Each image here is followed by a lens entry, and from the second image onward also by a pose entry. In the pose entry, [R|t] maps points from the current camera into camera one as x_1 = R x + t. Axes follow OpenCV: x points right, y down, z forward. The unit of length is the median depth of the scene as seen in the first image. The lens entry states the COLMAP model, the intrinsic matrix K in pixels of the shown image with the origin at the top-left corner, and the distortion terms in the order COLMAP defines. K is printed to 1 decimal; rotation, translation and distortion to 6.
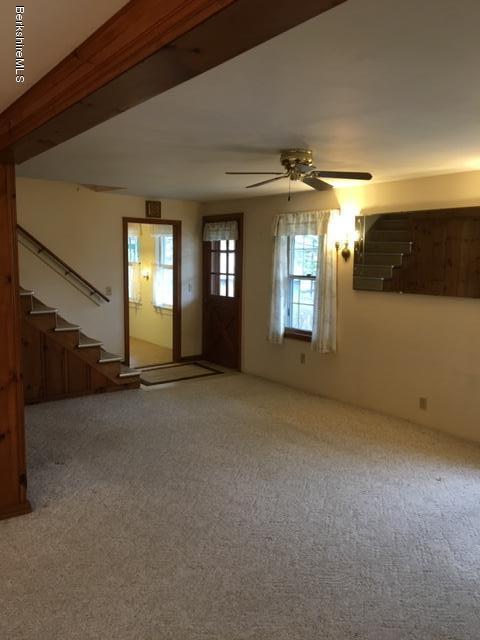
lens RADIAL K [[532.6, 0, 240.0], [0, 532.6, 320.0], [0, 0, 1]] dist [0.104764, -0.184333]
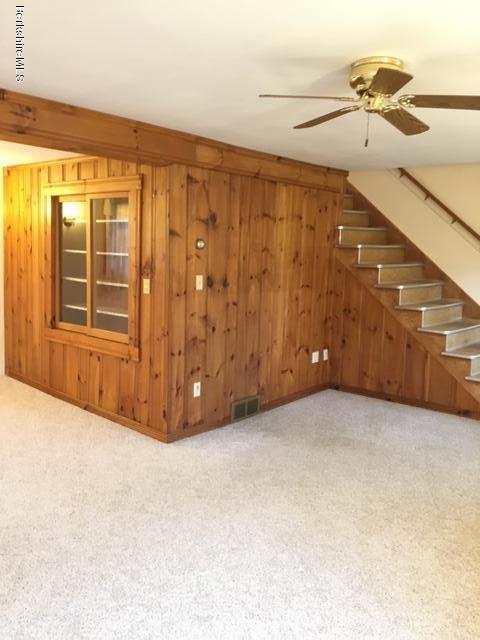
lens RADIAL K [[532.6, 0, 240.0], [0, 532.6, 320.0], [0, 0, 1]] dist [0.104764, -0.184333]
pose [[0.223353, 0.139030, -0.964772, 0.705561], [-0.145653, 0.983423, 0.107998, -0.078694], [0.963794, 0.116400, 0.239900, 0.700006]]
